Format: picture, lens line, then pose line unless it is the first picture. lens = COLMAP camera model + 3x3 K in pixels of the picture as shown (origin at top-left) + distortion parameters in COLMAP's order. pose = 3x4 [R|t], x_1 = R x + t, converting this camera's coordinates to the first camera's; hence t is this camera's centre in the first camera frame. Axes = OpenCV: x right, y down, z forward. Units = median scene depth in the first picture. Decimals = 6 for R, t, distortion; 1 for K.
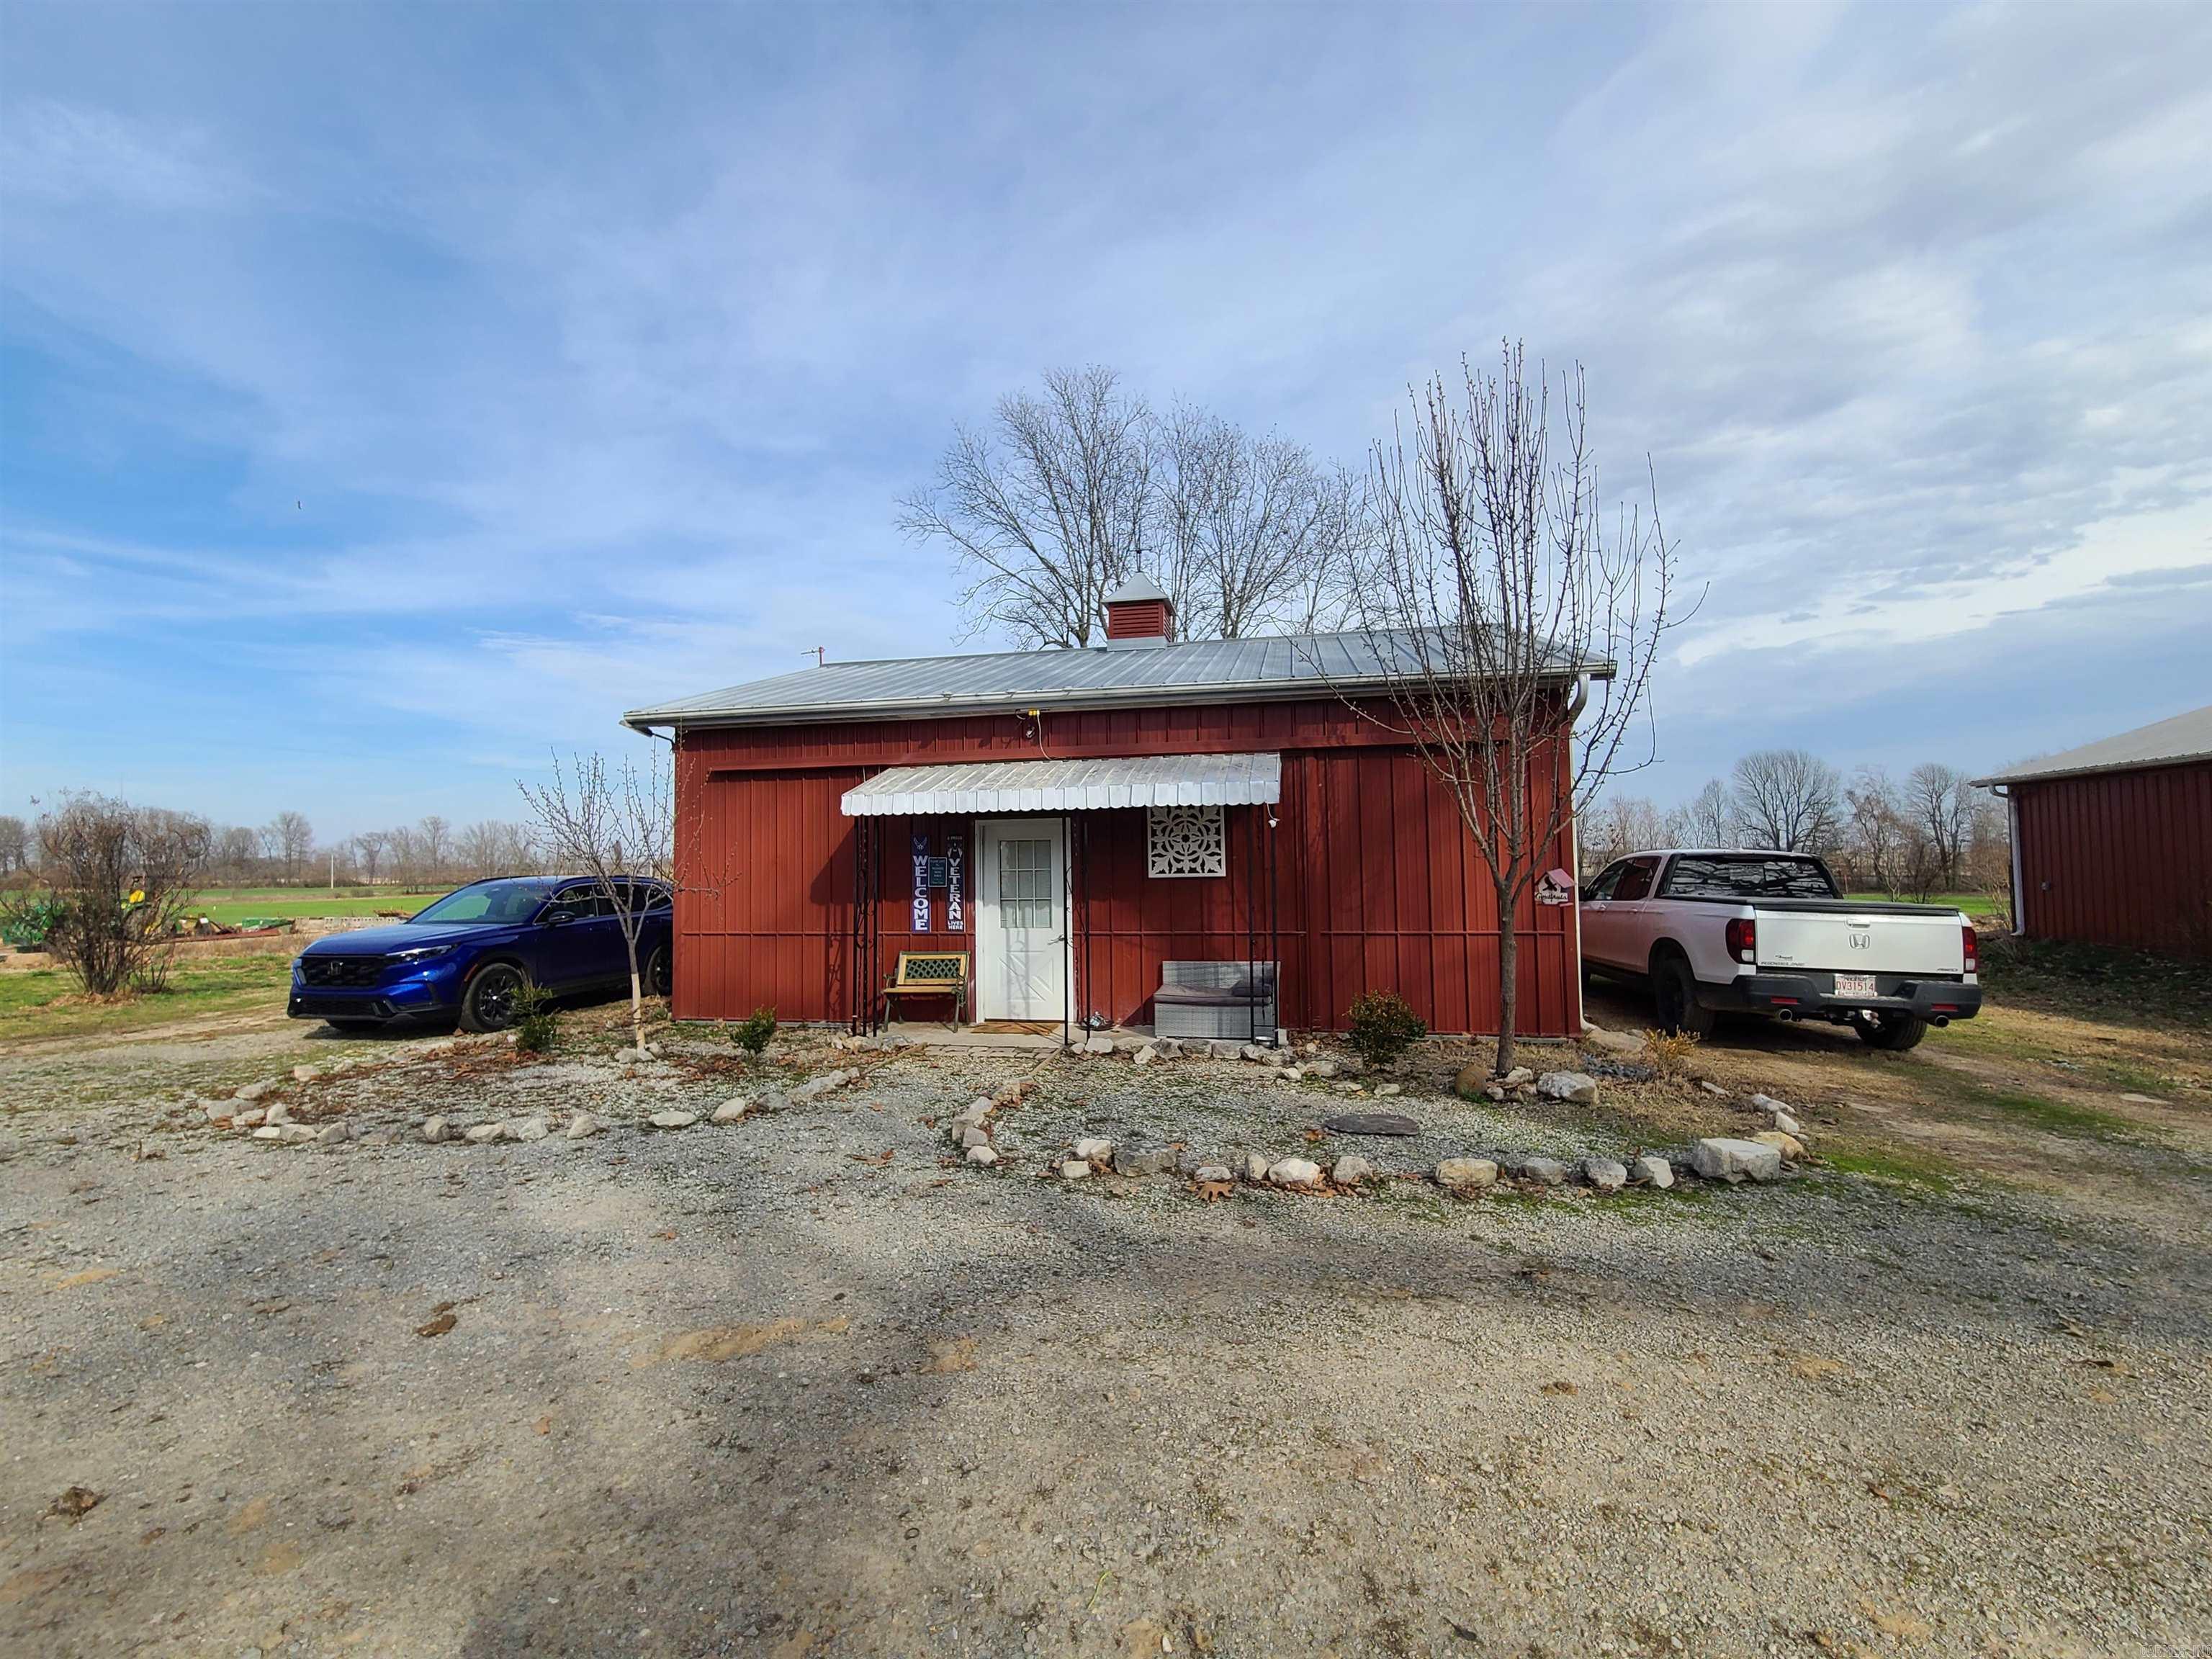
lens RADIAL K [[1006.9, 0, 1106.0], [0, 1006.9, 829.5], [0, 0, 1]] dist [0.000108, -0.006050]
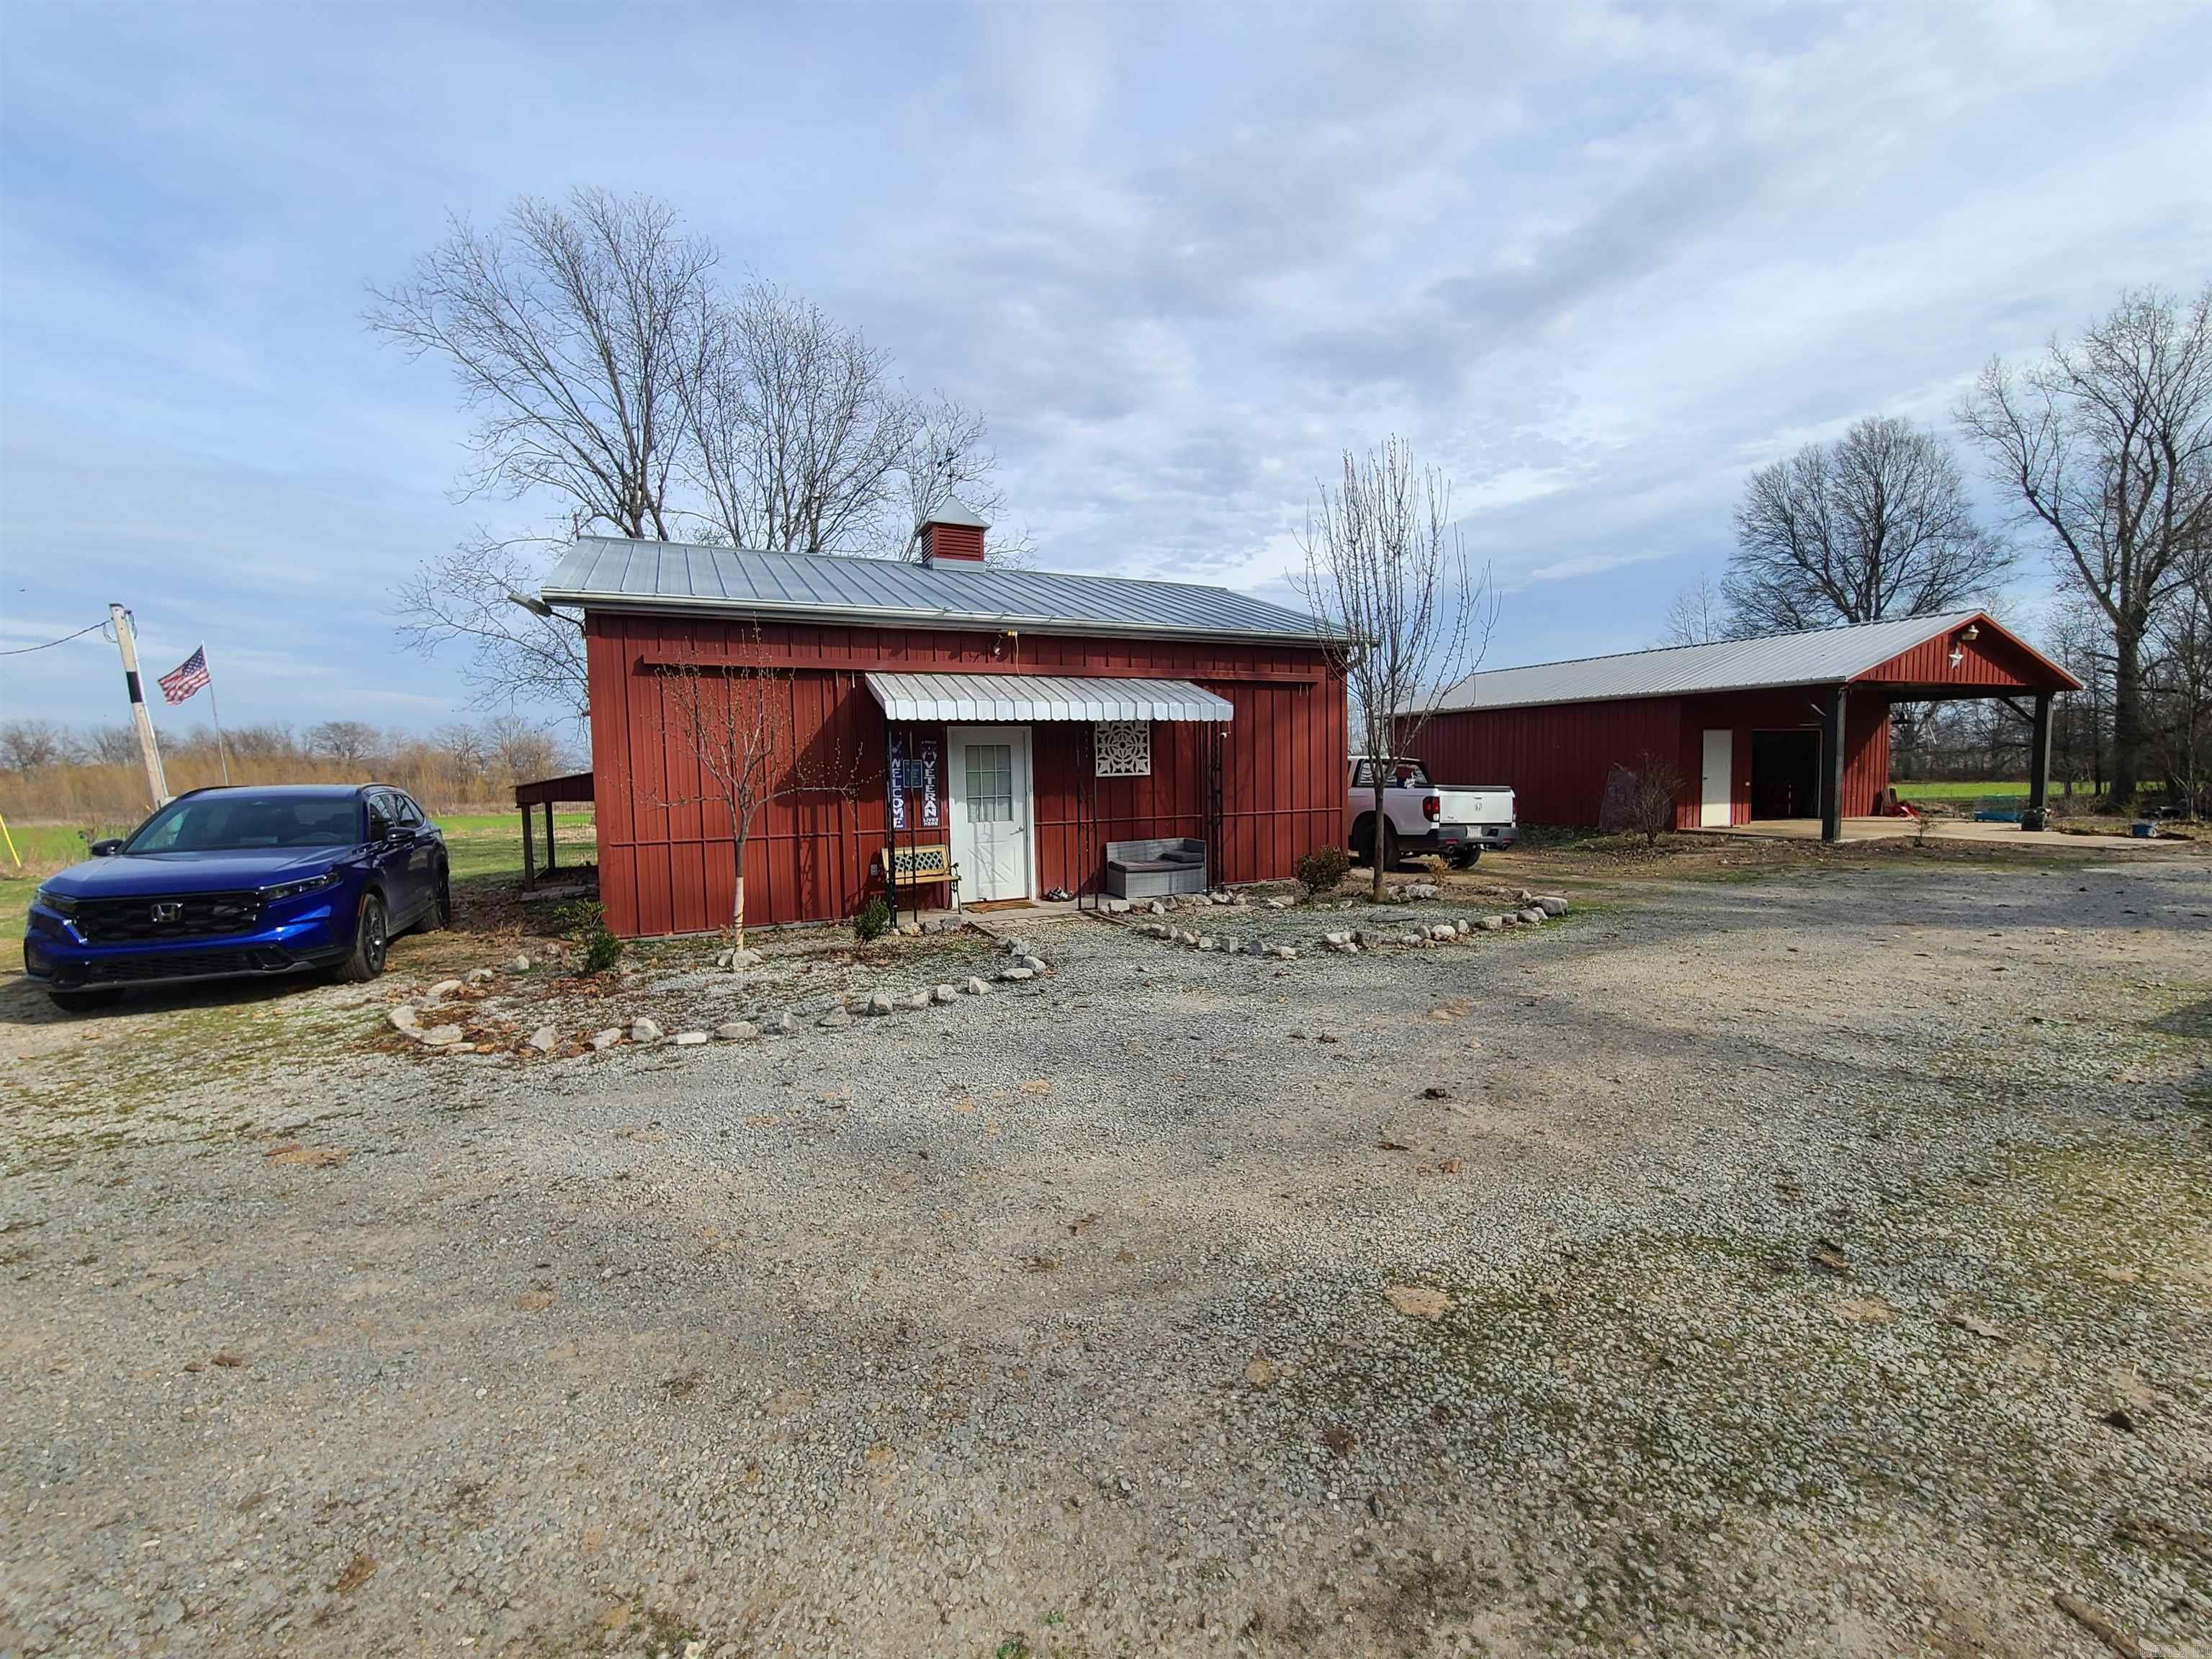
lens RADIAL K [[903.5, 0, 1124.4], [0, 903.5, 819.8], [0, 0, 1]] dist [-0.002693, -0.000404]
pose [[0.781635, -0.043451, 0.622221, -0.595984], [-0.023137, 0.994864, 0.098539, -0.009285], [-0.623307, -0.091418, 0.776615, 0.100414]]
